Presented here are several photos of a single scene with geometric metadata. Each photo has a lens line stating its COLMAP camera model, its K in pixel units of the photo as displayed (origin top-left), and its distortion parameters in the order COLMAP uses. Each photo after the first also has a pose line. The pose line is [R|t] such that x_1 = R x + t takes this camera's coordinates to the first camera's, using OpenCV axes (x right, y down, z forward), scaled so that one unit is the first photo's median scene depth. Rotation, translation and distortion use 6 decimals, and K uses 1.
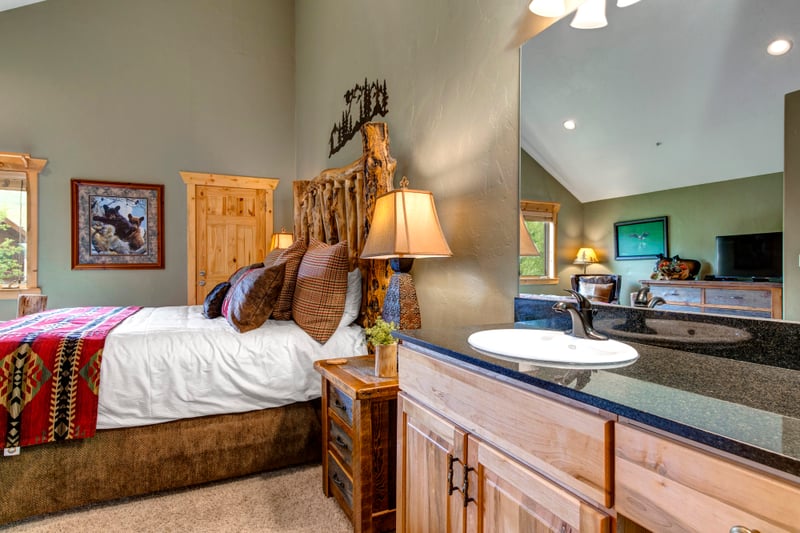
lens RADIAL K [[434.2, 0, 426.0], [0, 434.2, 266.0], [0, 0, 1]] dist [0.001304, 0.000019]
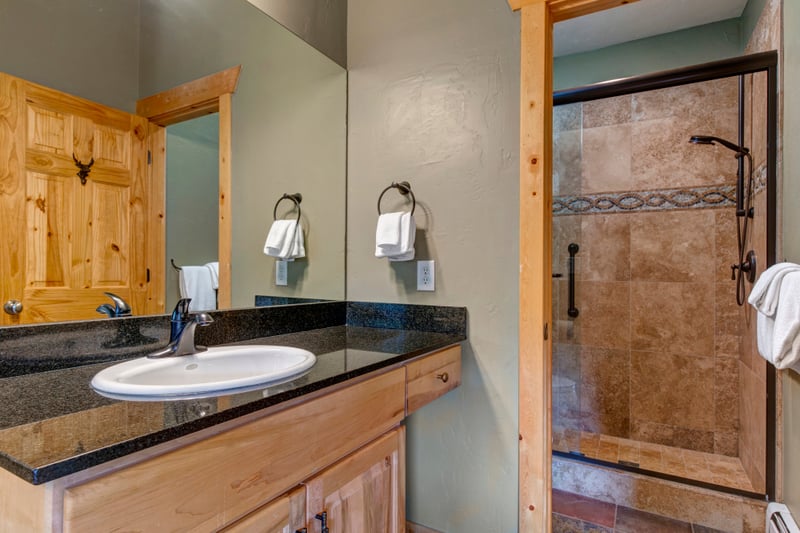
lens RADIAL K [[431.7, 0, 388.3], [0, 431.7, 289.8], [0, 0, 1]] dist [0.001506, 0.000161]
pose [[-0.544441, -0.019032, 0.838583, -0.507742], [-0.024125, 0.999684, 0.007025, 0.024587], [-0.838452, -0.016406, -0.544728, 1.060369]]
